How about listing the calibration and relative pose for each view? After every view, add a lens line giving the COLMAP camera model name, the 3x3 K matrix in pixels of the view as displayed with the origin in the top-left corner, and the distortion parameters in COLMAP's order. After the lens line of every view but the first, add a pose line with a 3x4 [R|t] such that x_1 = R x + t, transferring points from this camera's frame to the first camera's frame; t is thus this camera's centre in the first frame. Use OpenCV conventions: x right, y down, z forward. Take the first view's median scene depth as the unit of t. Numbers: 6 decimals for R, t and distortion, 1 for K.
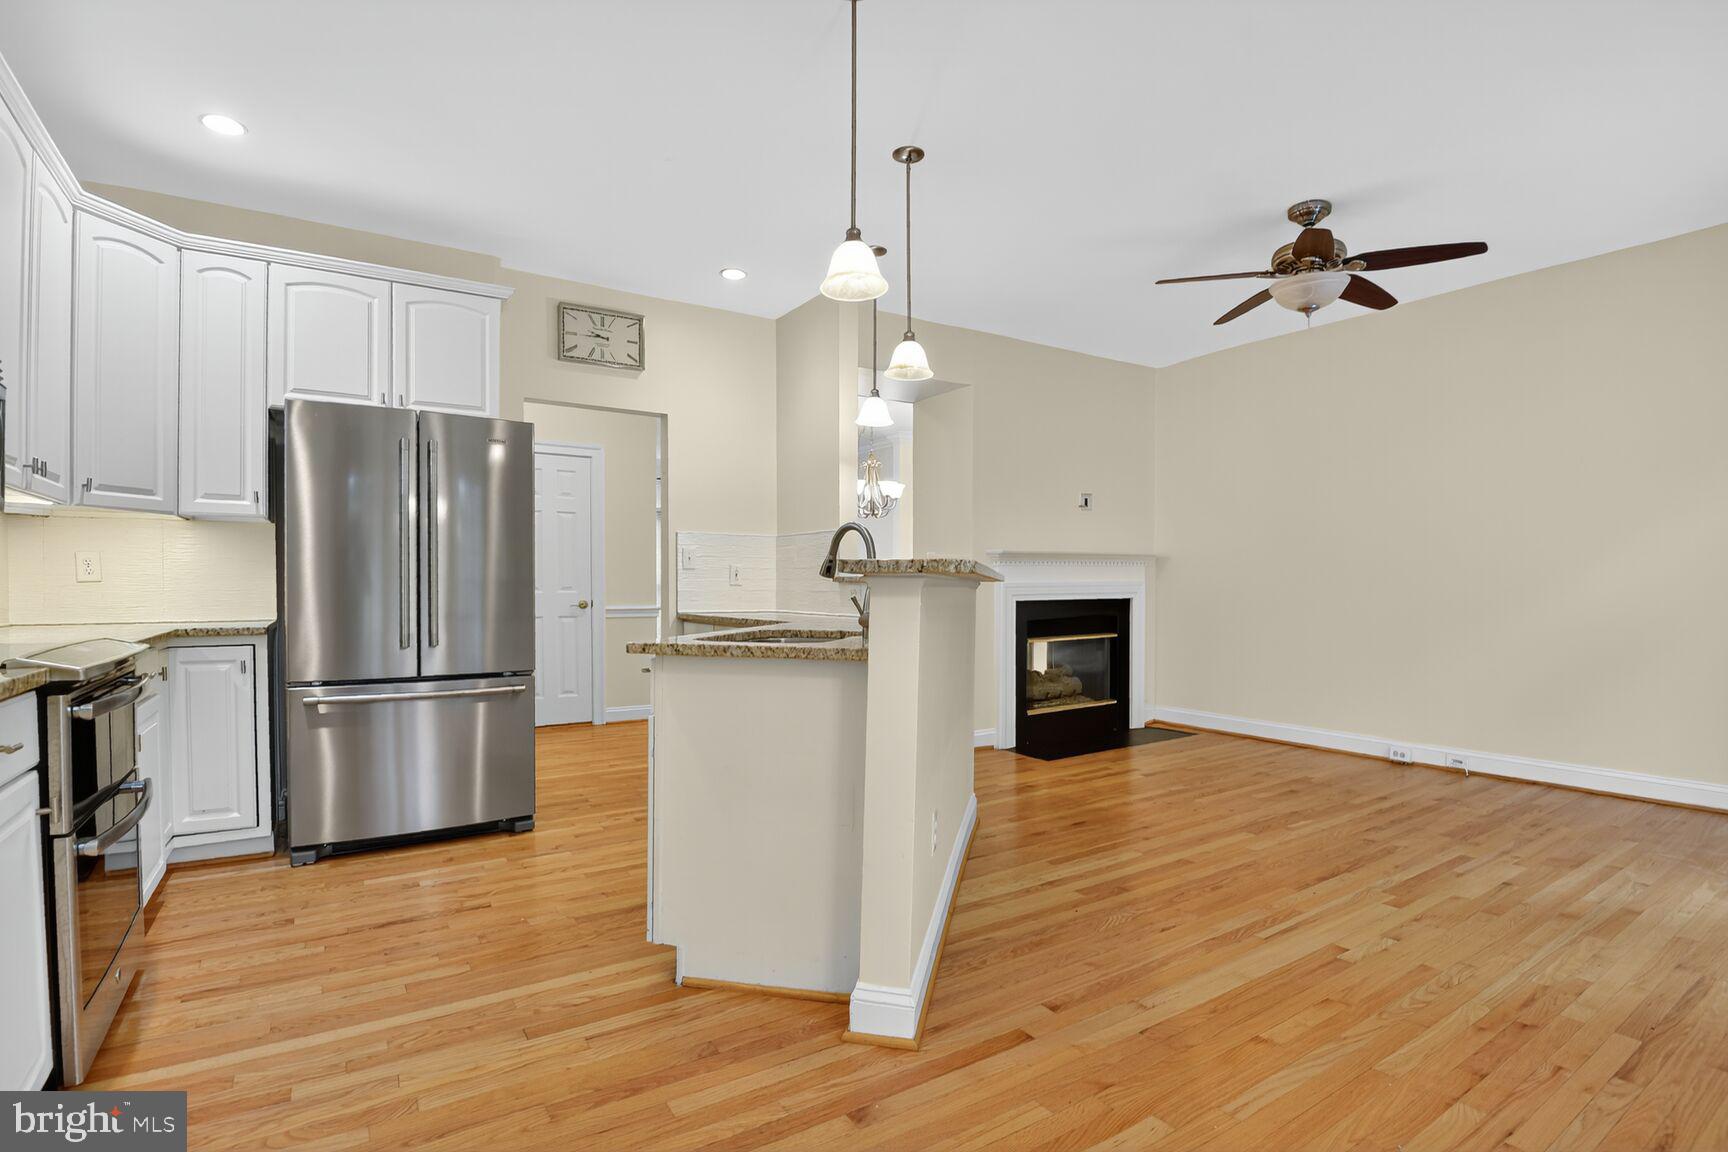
lens RADIAL K [[835.9, 0, 853.3], [0, 835.9, 586.7], [0, 0, 1]] dist [-0.033729, -0.004309]
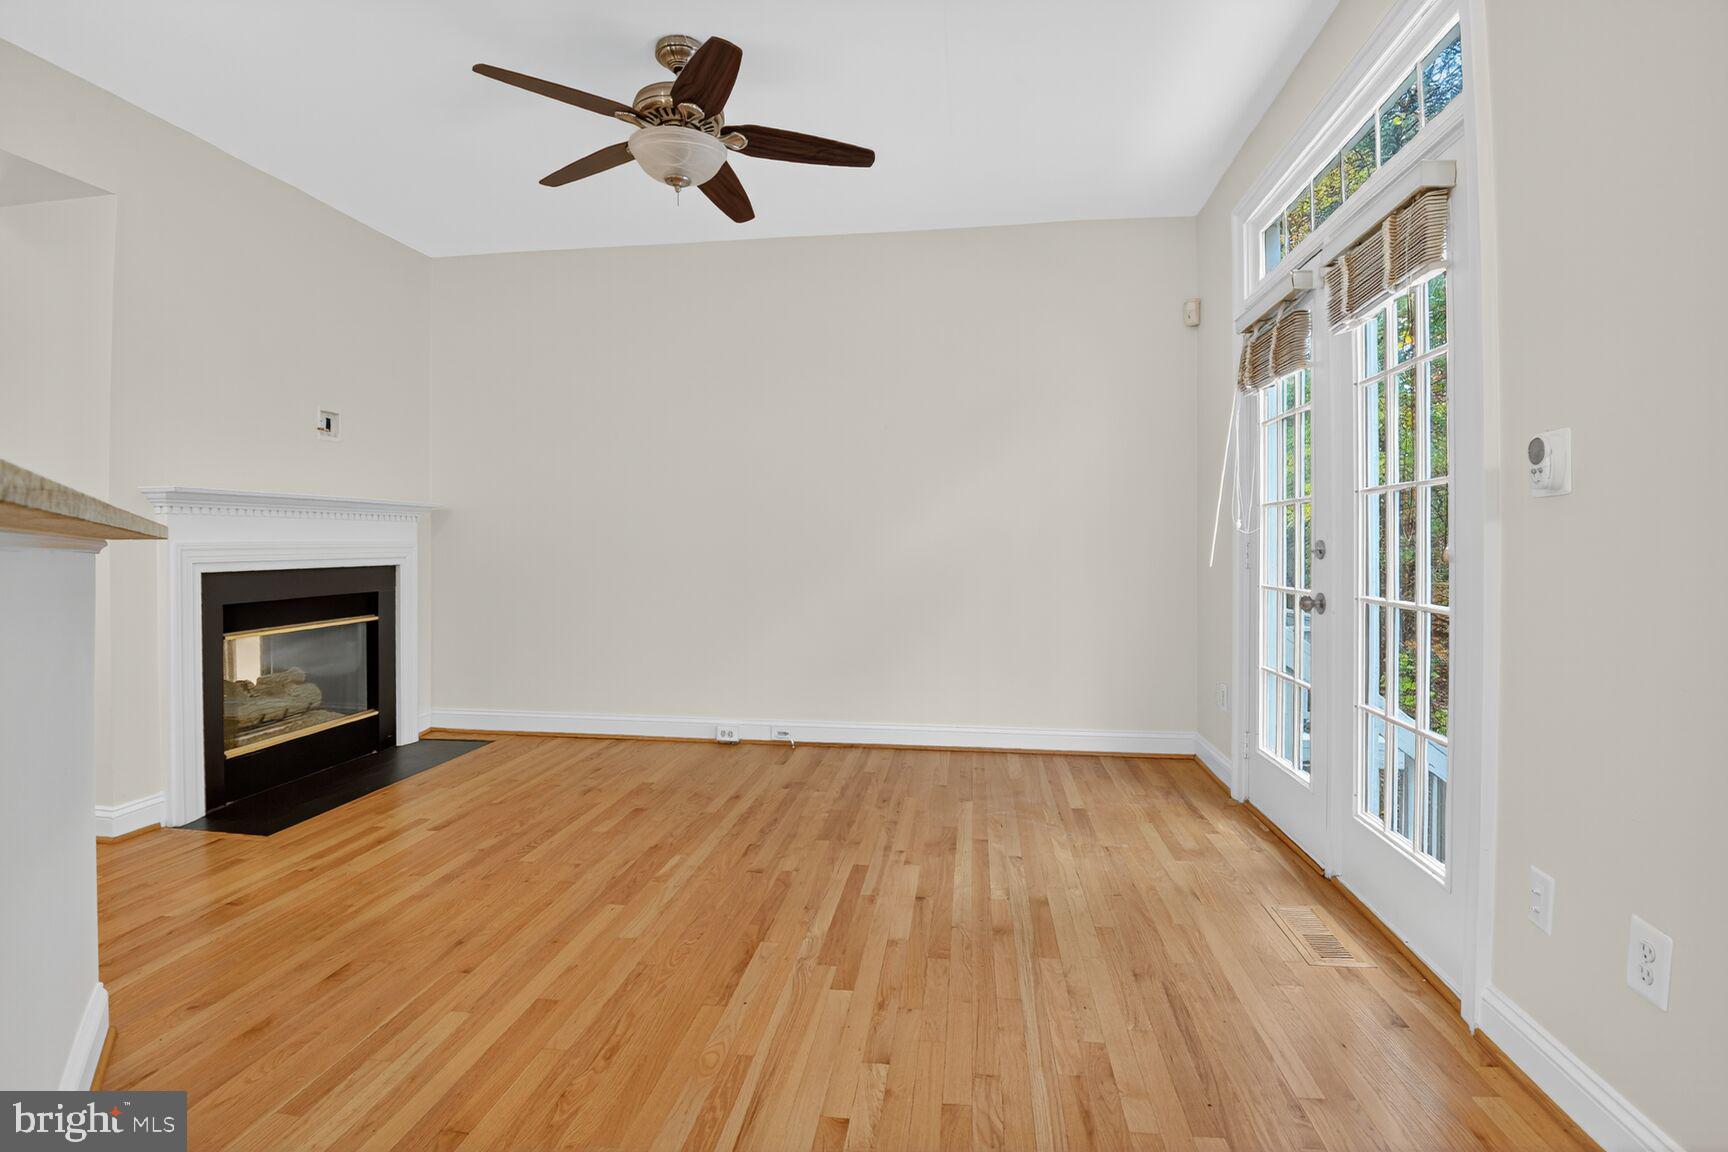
lens RADIAL K [[835.9, 0, 869.9], [0, 835.9, 550.8], [0, 0, 1]] dist [-0.033729, -0.004309]
pose [[0.644567, -0.003834, 0.764539, 0.080152], [0.001372, 0.999992, 0.003858, -0.000971], [-0.764547, -0.001438, 0.644566, 0.357547]]
